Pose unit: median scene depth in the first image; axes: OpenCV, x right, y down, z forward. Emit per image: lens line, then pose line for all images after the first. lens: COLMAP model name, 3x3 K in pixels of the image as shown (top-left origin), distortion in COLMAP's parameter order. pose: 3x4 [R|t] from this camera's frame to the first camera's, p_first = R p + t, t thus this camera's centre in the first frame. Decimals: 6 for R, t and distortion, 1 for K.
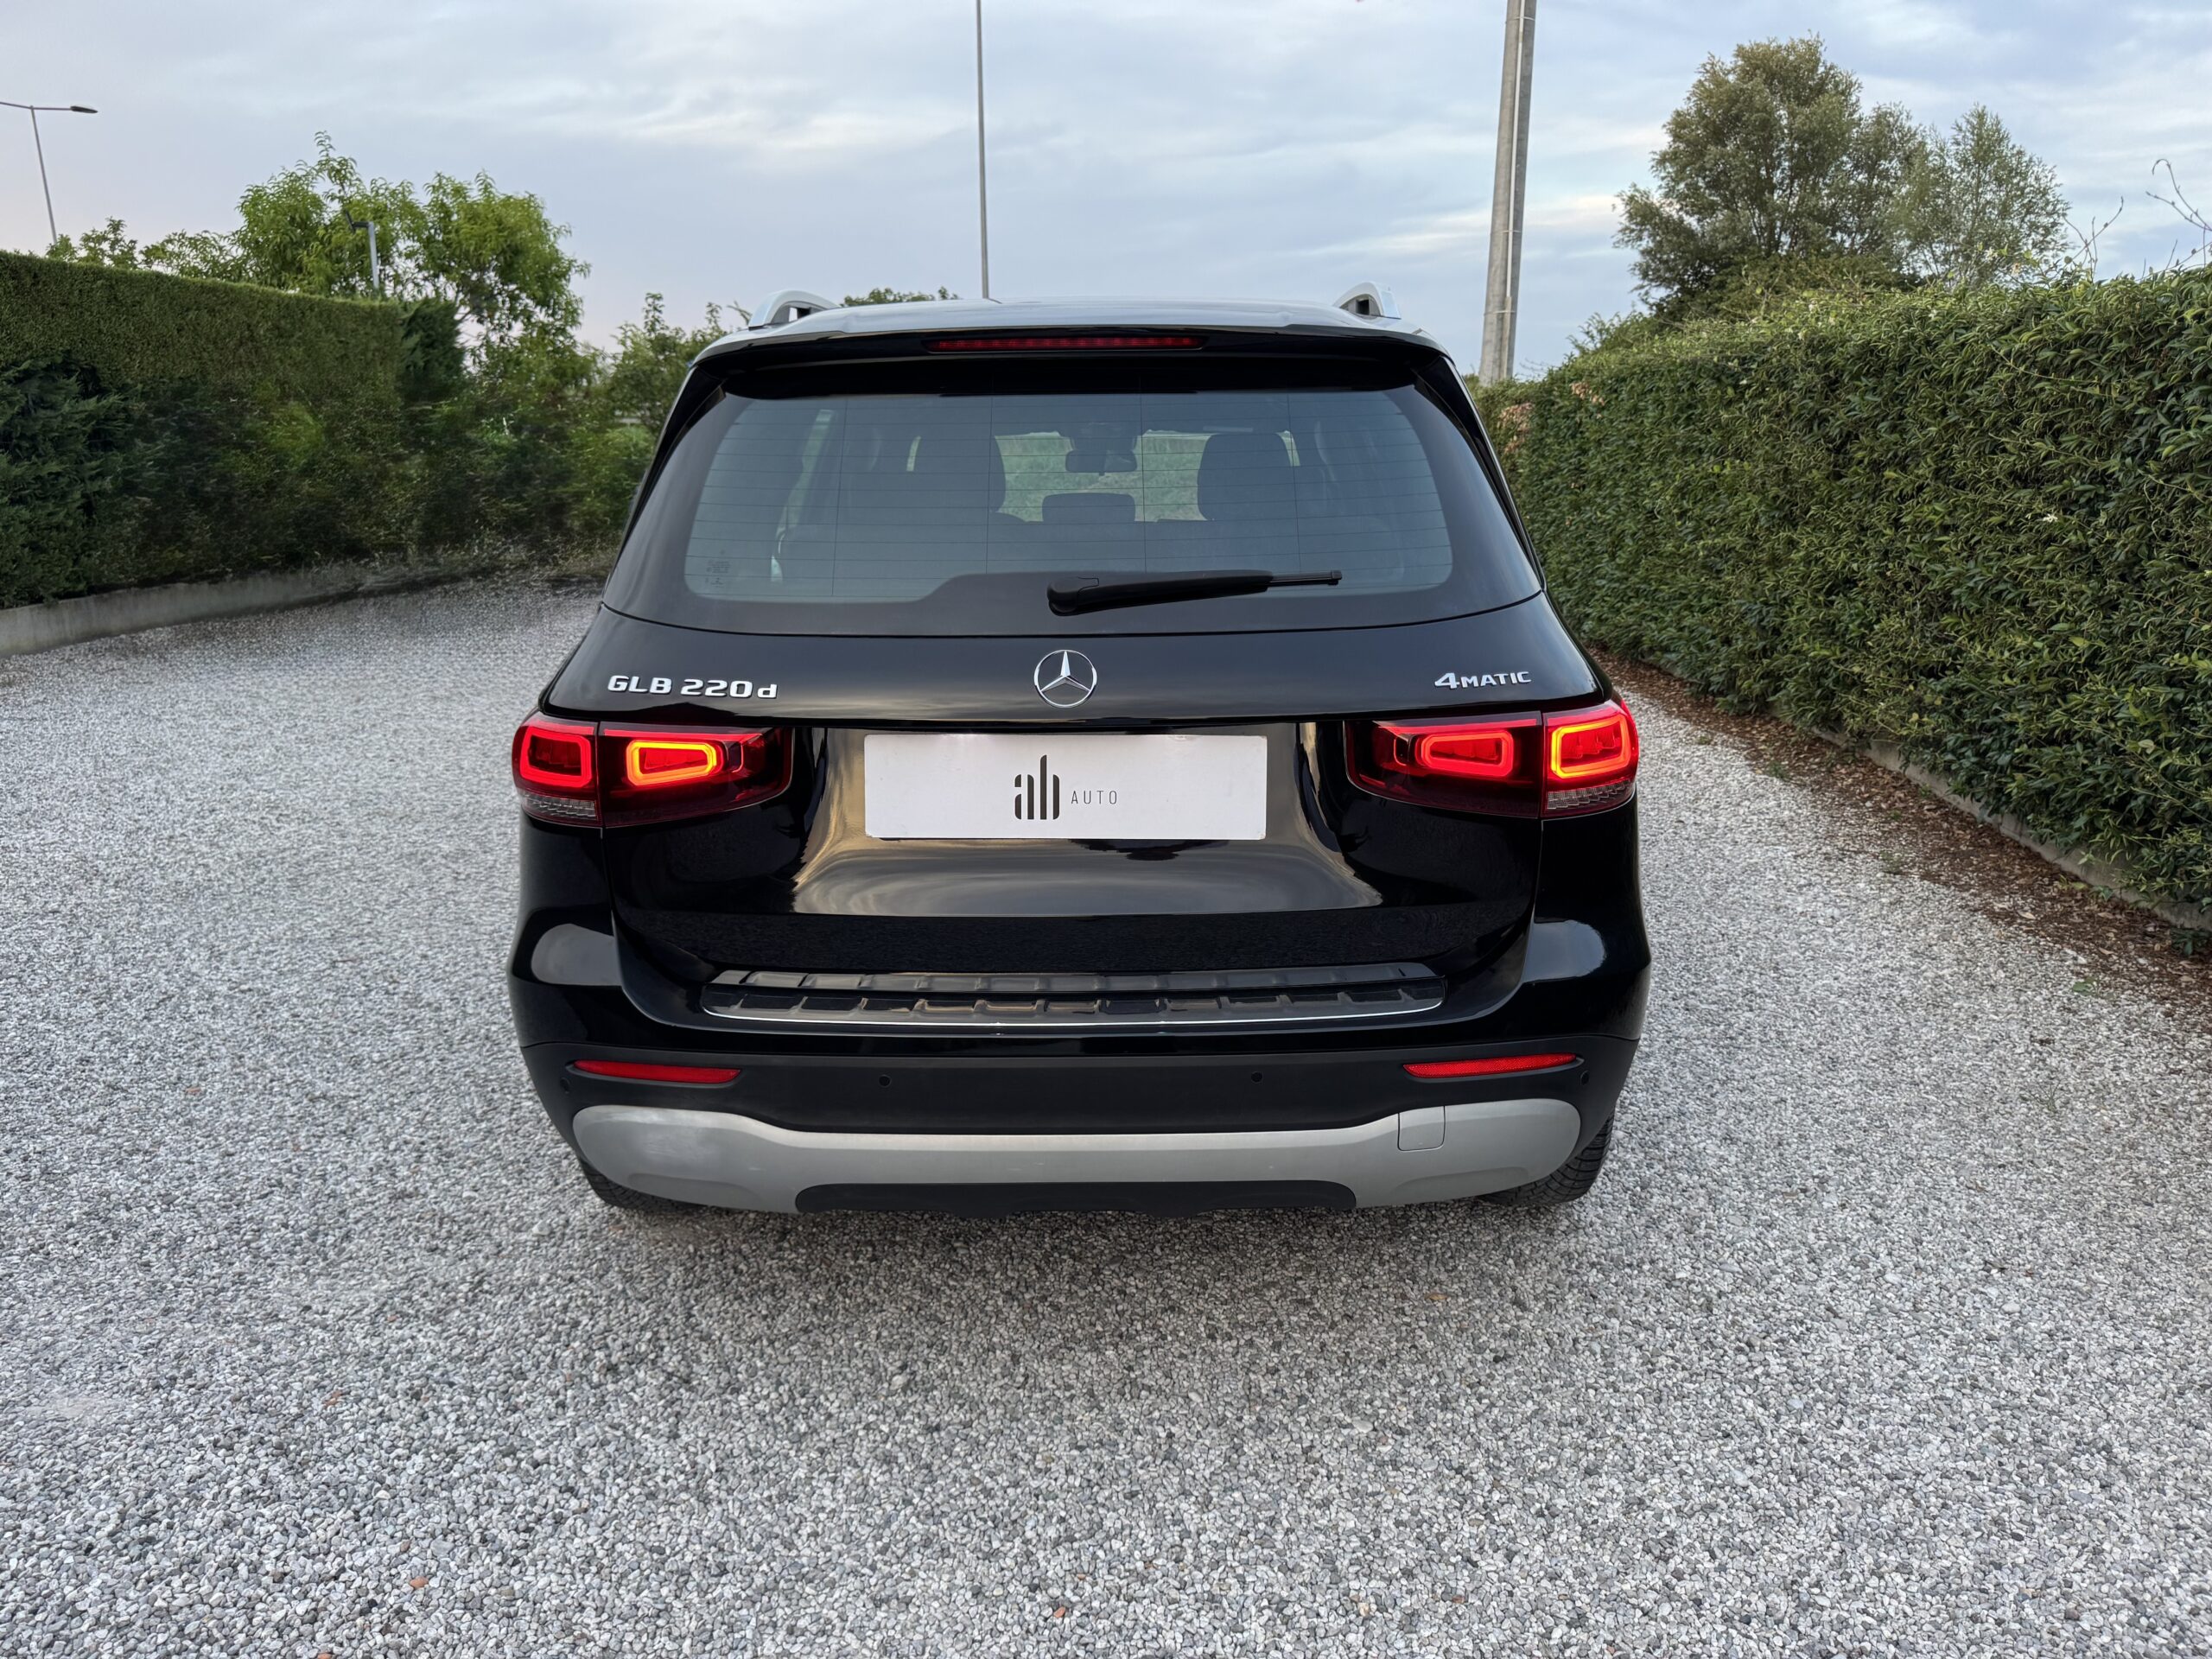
lens RADIAL K [[1629.8, 0, 1129.0], [0, 1629.8, 831.1], [0, 0, 1]] dist [0.017873, -0.020537]
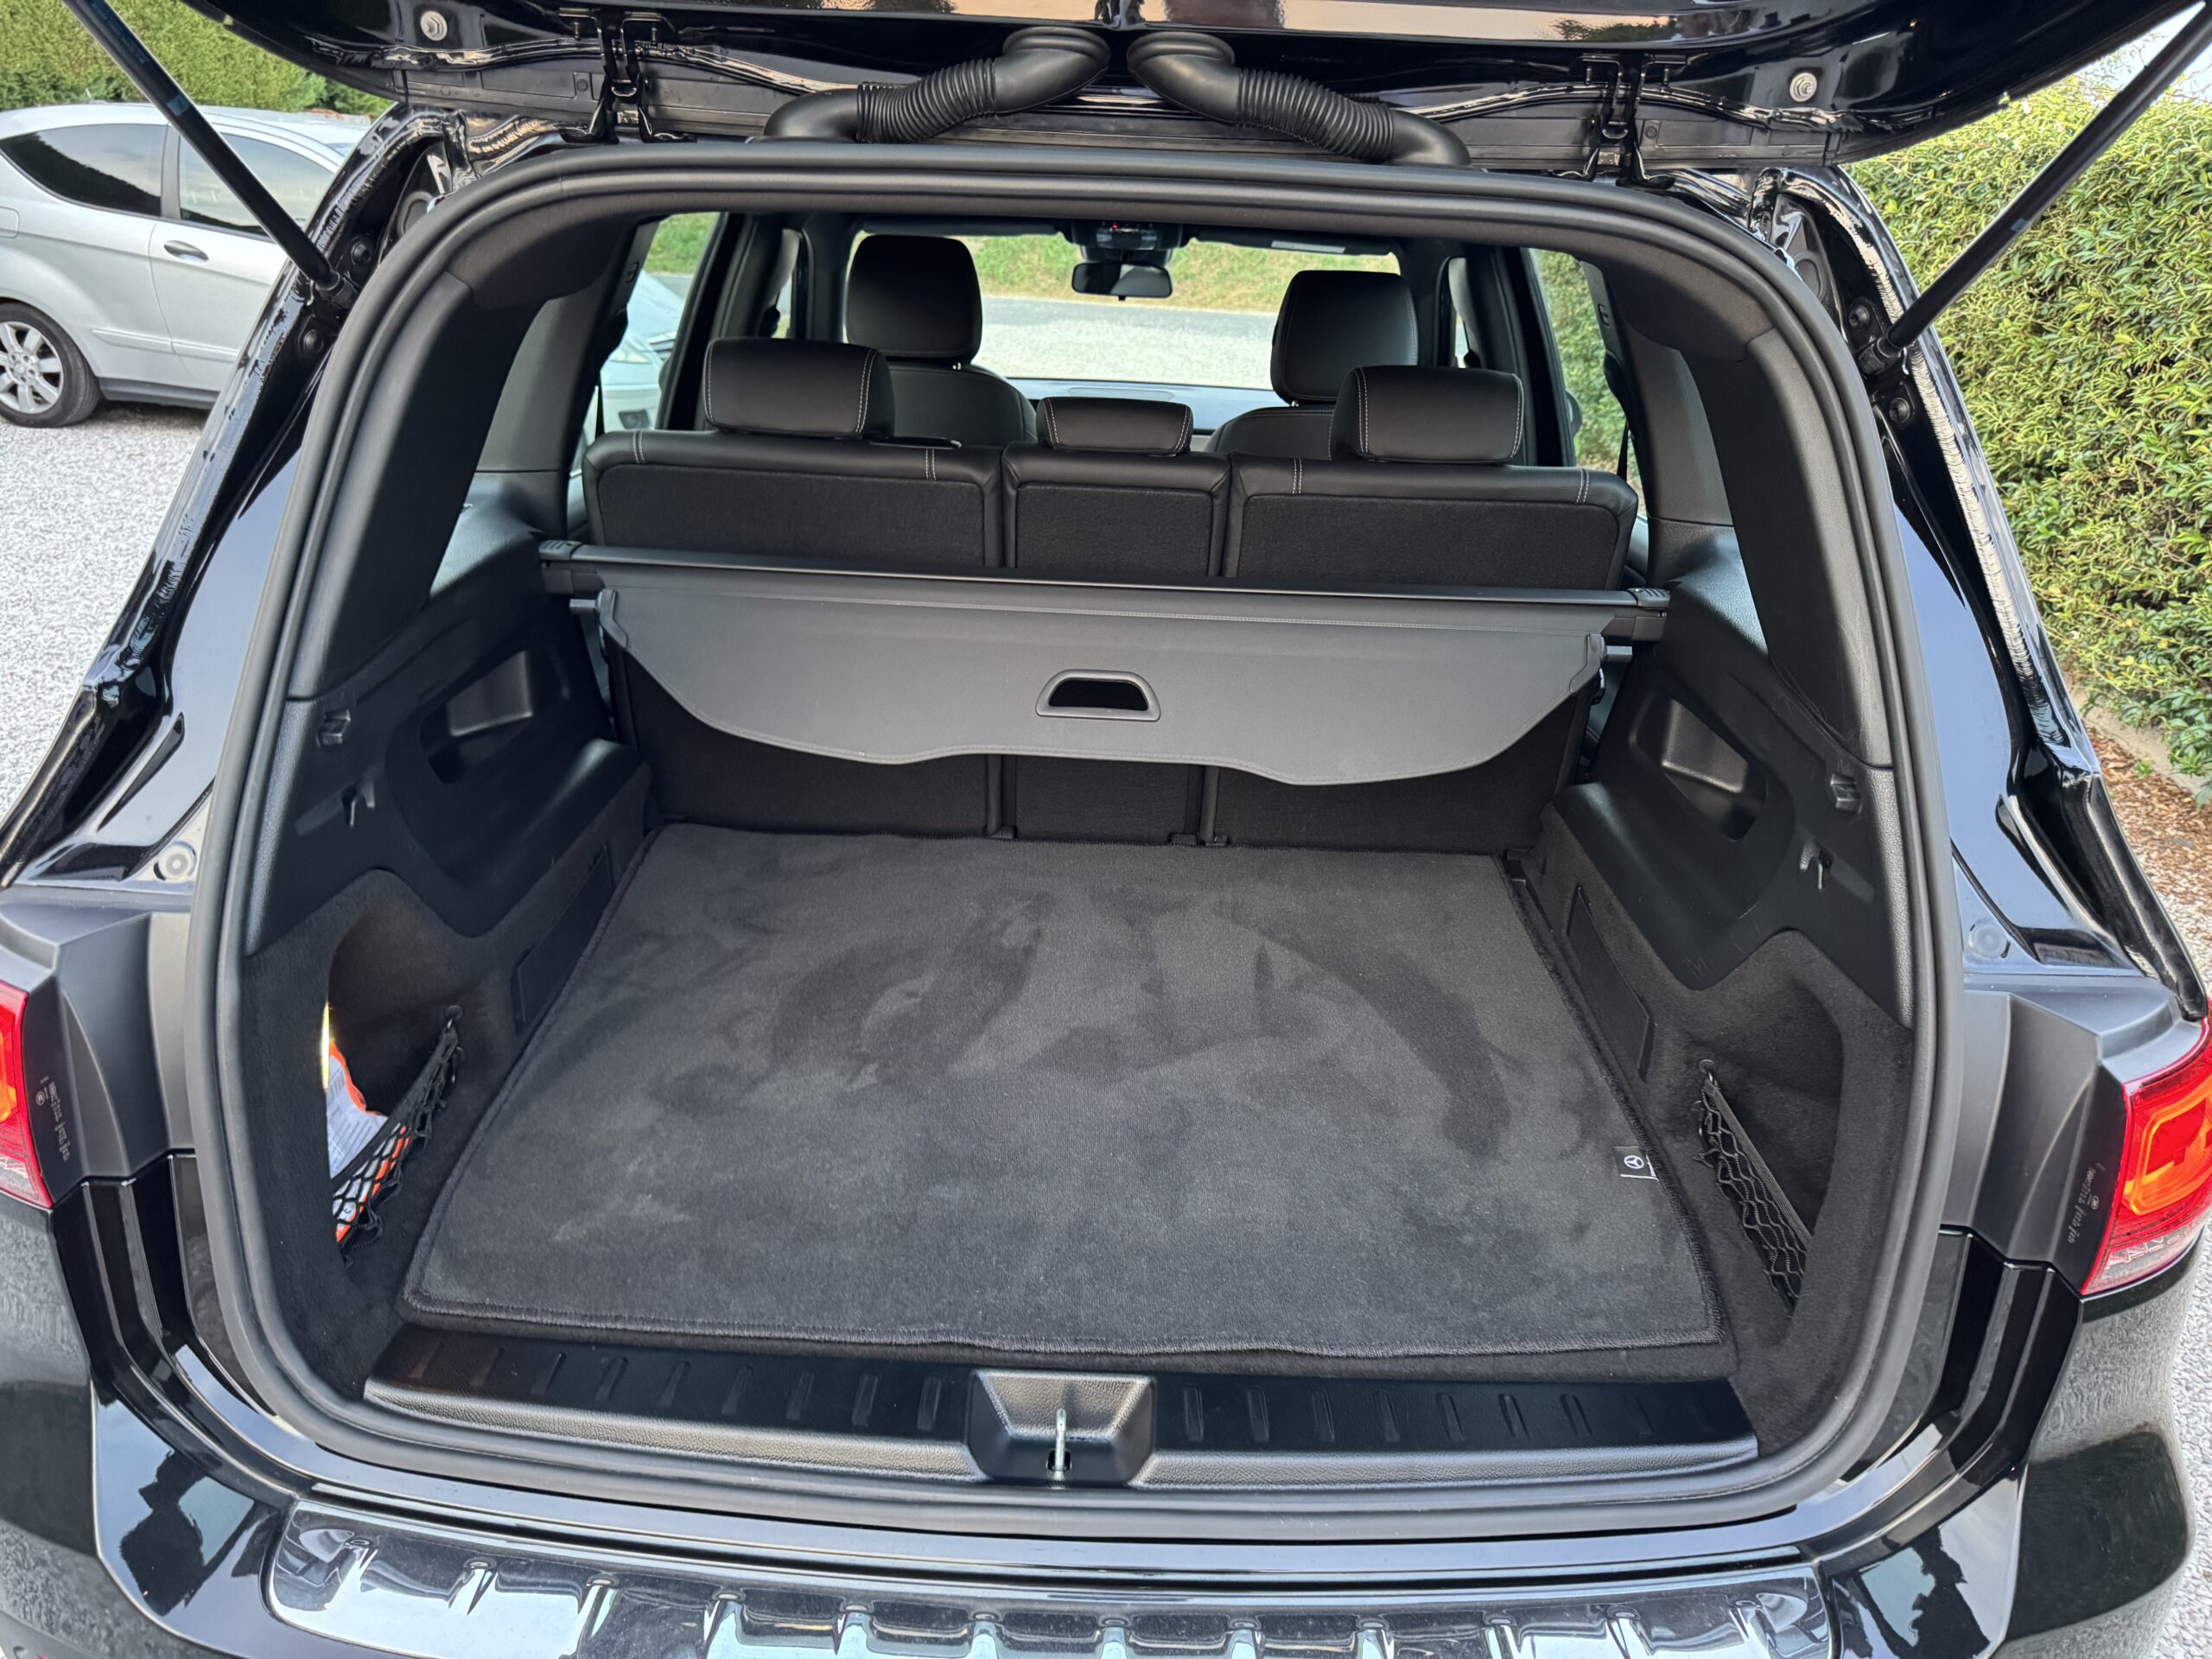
lens RADIAL K [[1629.8, 0, 1102.8], [0, 1629.8, 827.7], [0, 0, 1]] dist [0.017873, -0.020537]
pose [[0.998480, 0.054704, 0.006768, -0.013588], [-0.055117, 0.989284, 0.135202, -0.064858], [0.000700, -0.135370, 0.990795, 0.192053]]
